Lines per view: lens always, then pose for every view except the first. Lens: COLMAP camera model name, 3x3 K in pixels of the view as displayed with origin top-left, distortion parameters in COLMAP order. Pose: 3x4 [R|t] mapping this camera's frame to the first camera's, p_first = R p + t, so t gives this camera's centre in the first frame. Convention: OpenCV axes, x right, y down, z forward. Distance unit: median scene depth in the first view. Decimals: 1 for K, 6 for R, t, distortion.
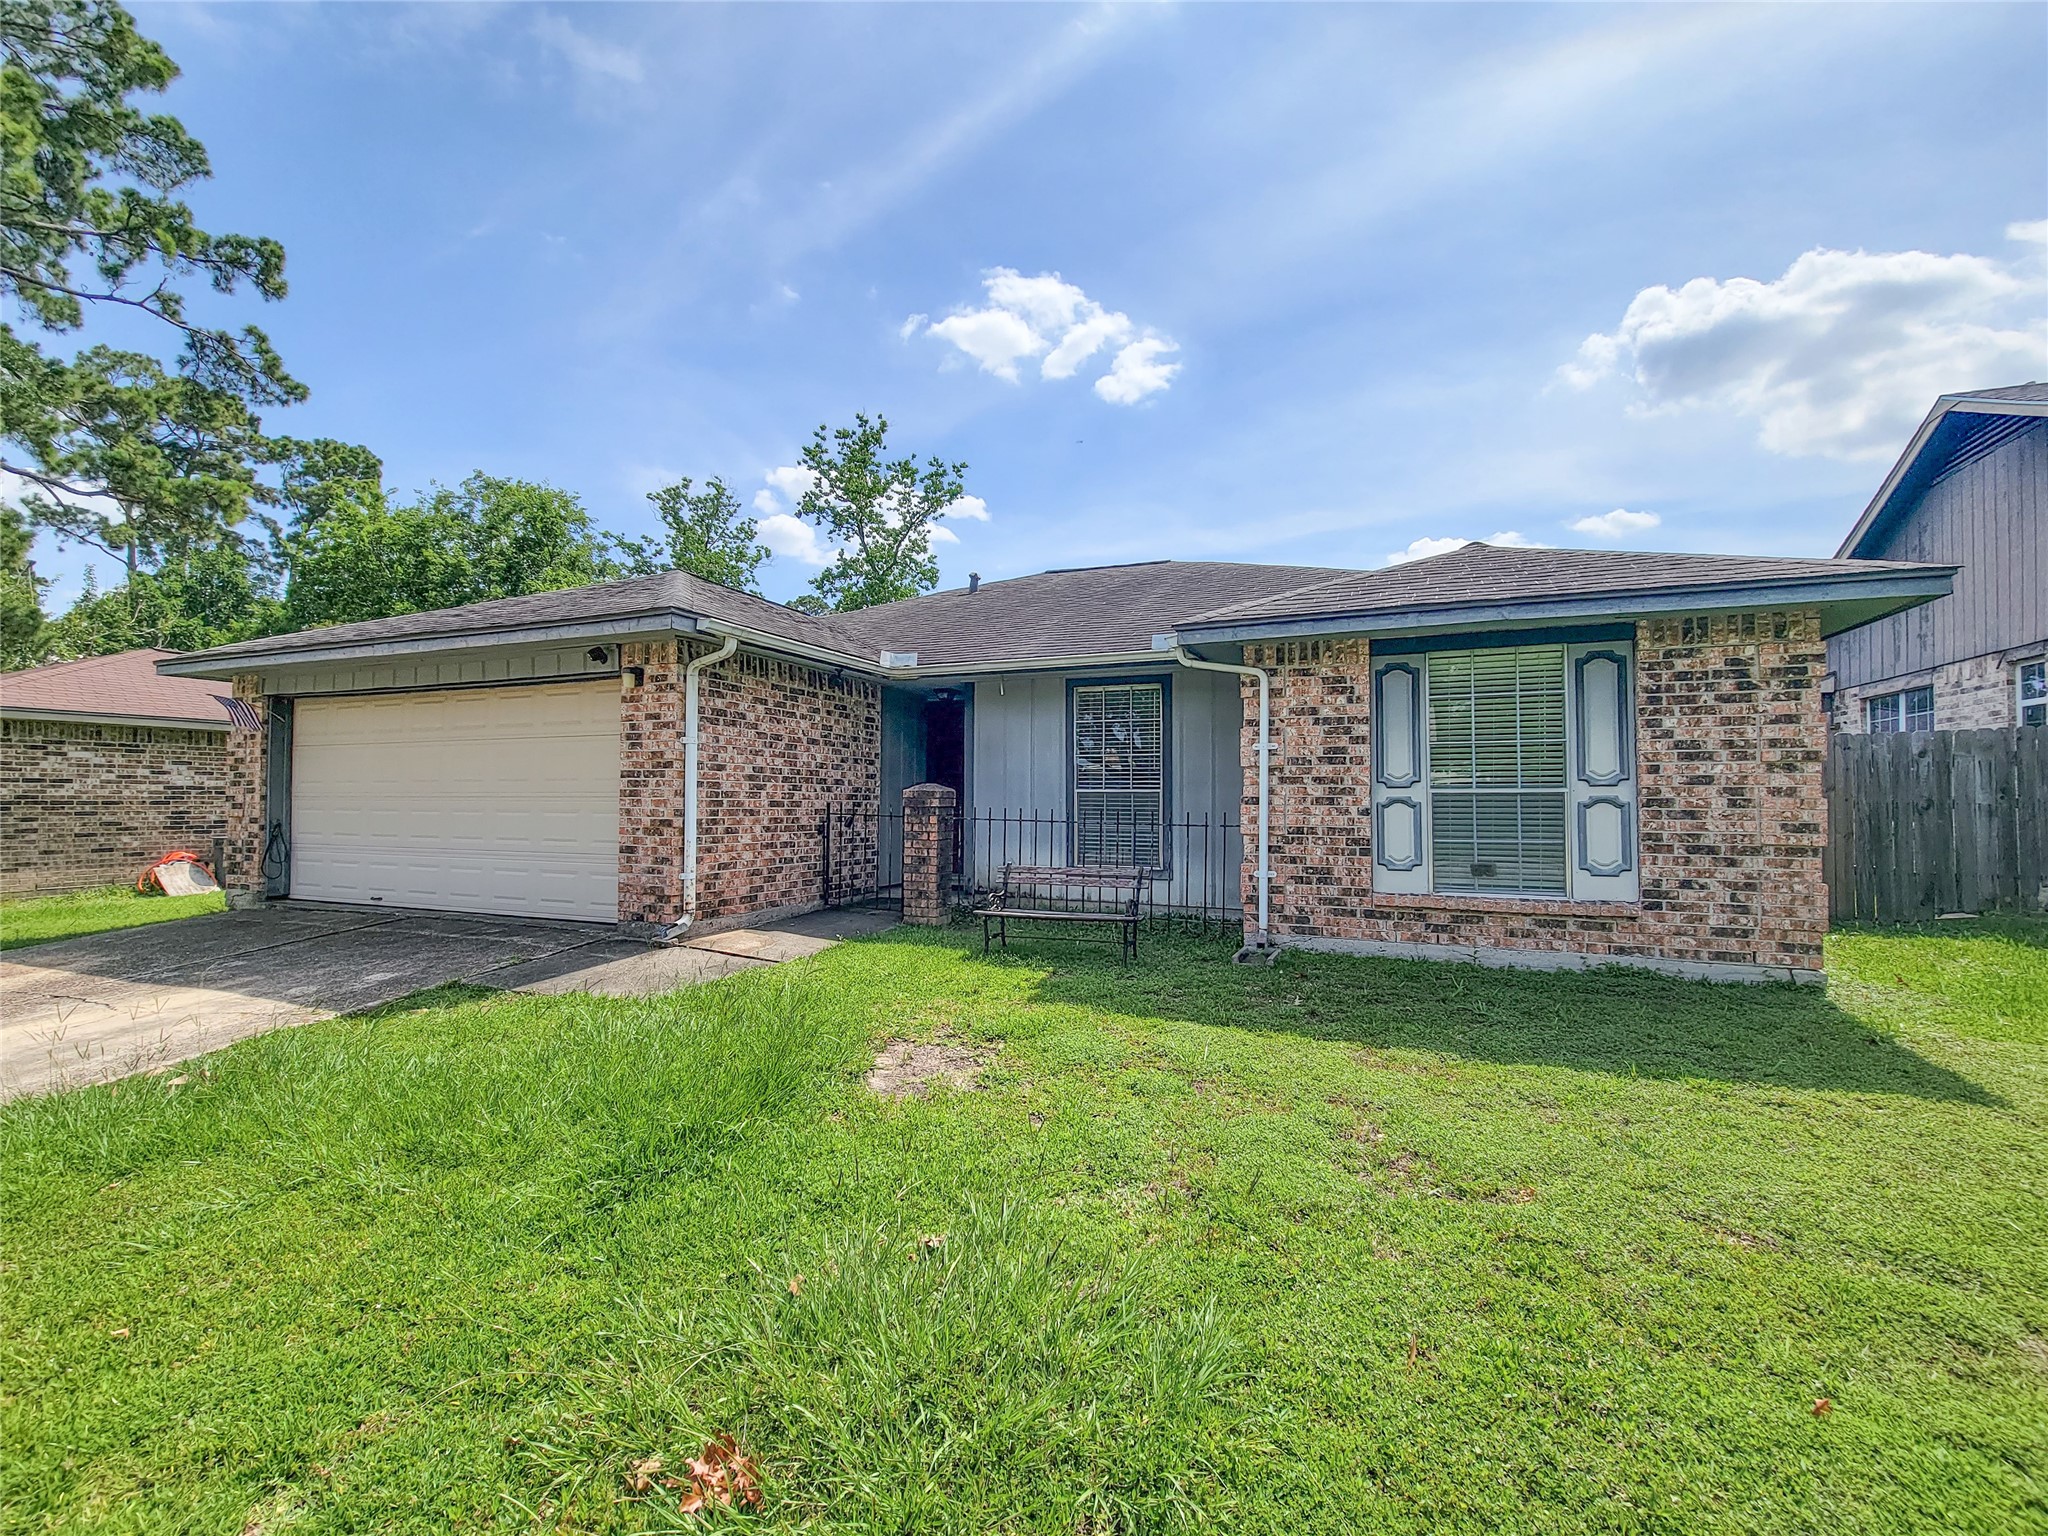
lens RADIAL K [[844.8, 0, 1019.1], [0, 844.8, 758.3], [0, 0, 1]] dist [0.005069, -0.004419]
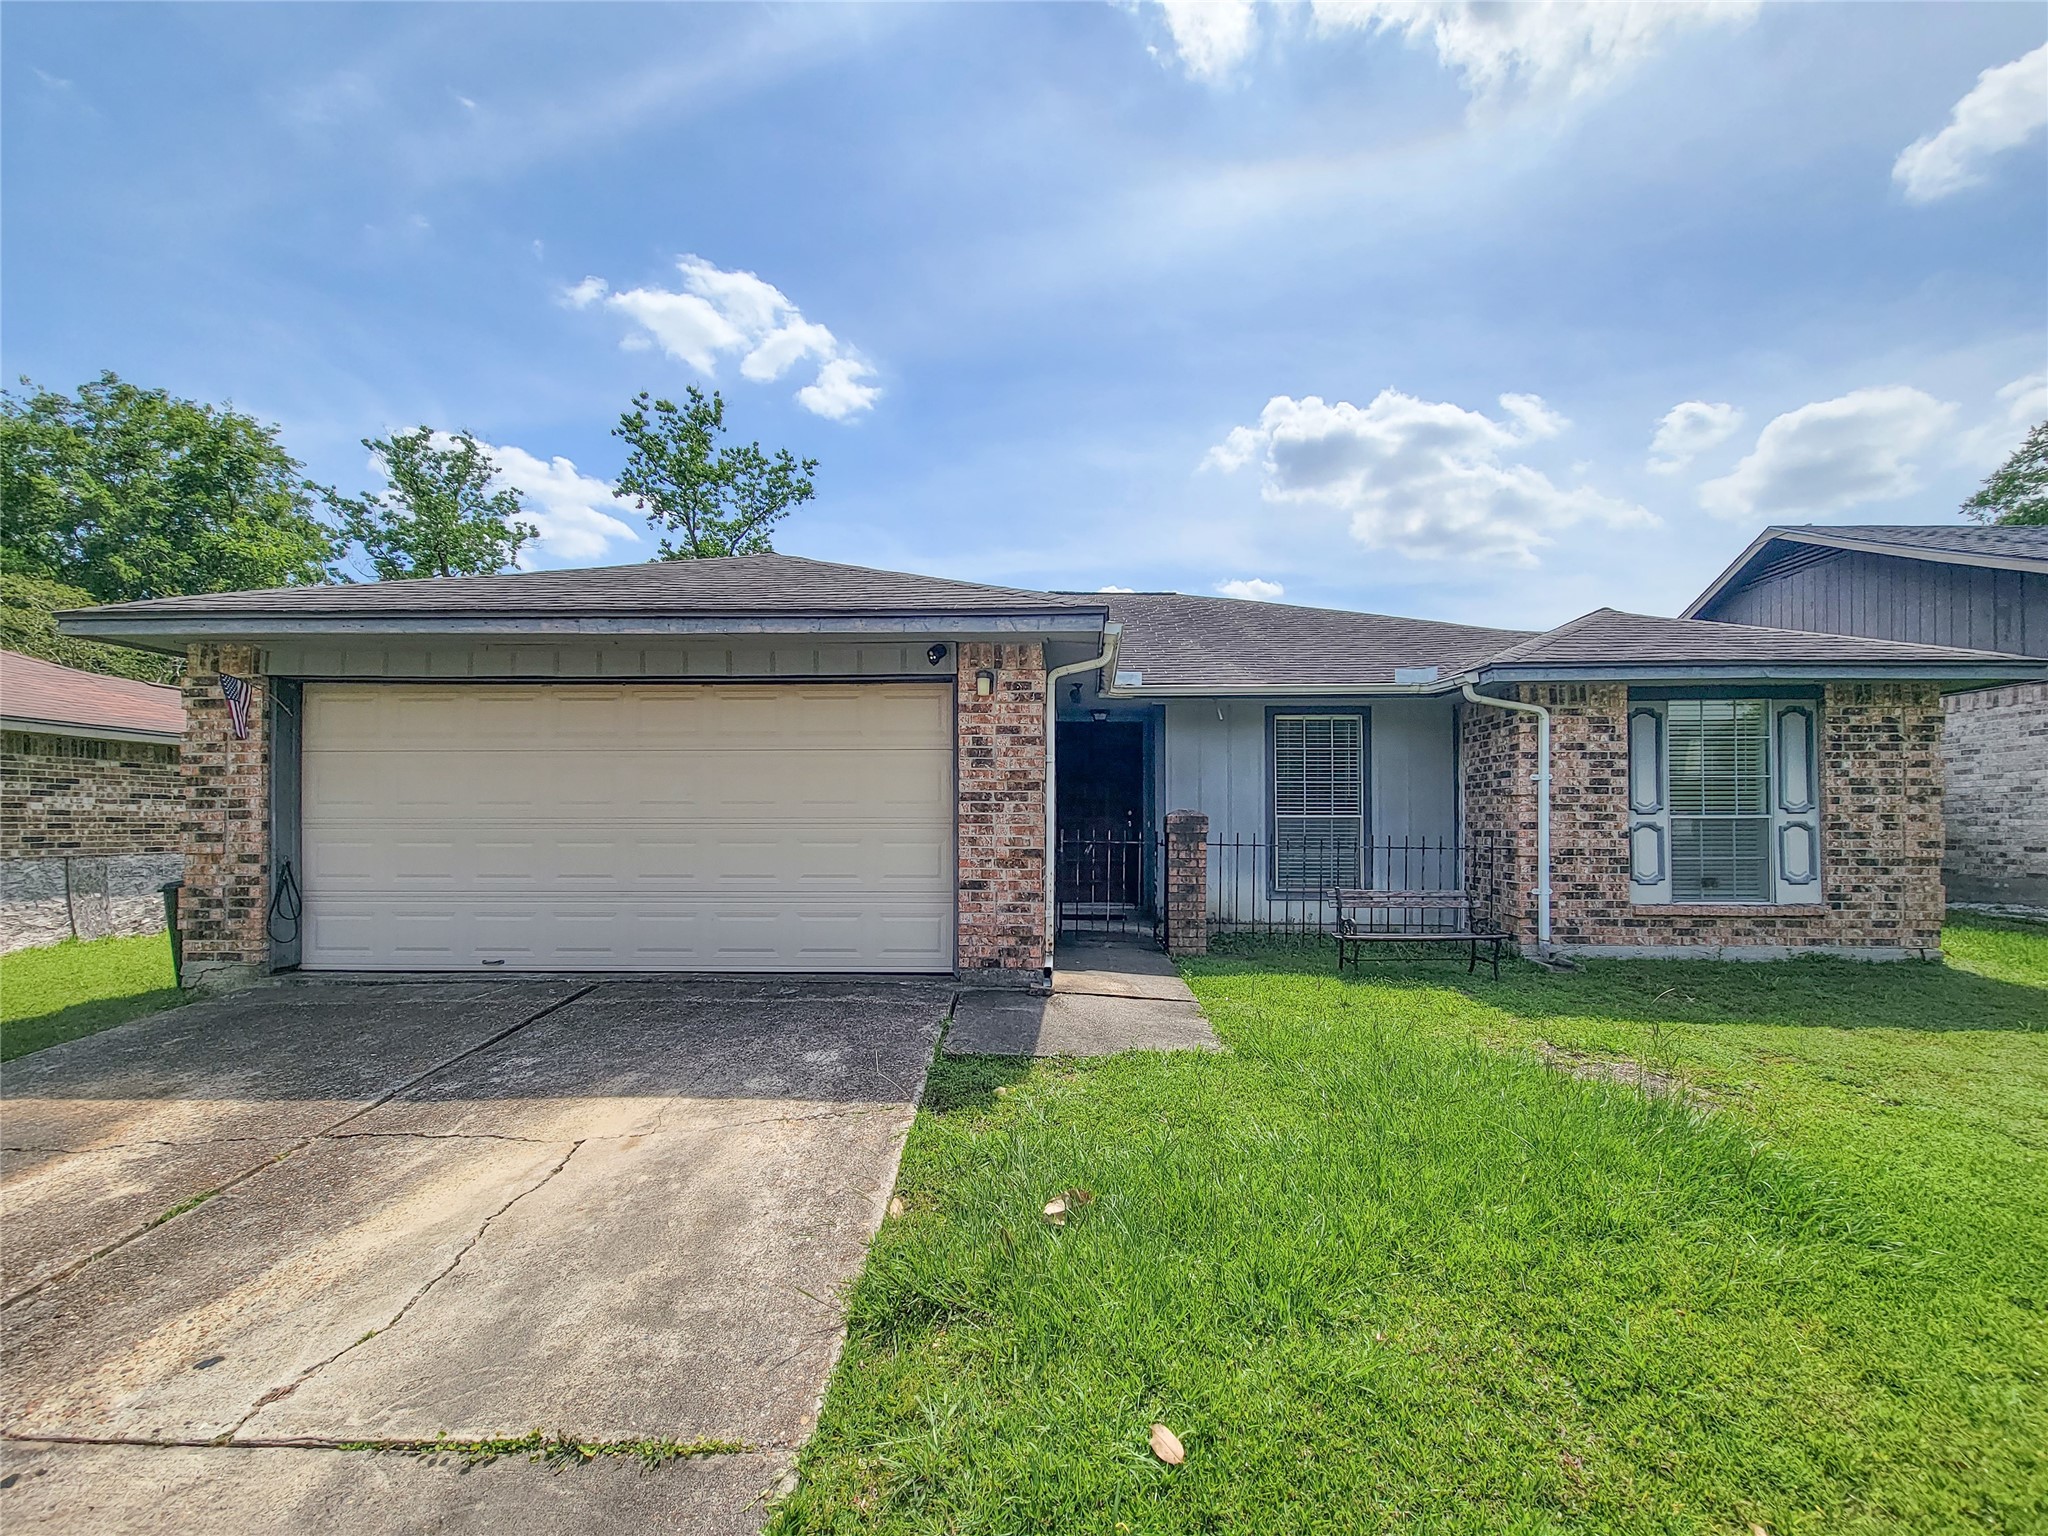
lens RADIAL K [[844.8, 0, 1026.2], [0, 844.8, 779.3], [0, 0, 1]] dist [0.005069, -0.004419]
pose [[0.935711, 0.015824, 0.352412, -0.716845], [-0.015308, 0.999874, -0.004251, 0.004441], [-0.352435, -0.001417, 0.935835, 0.188133]]
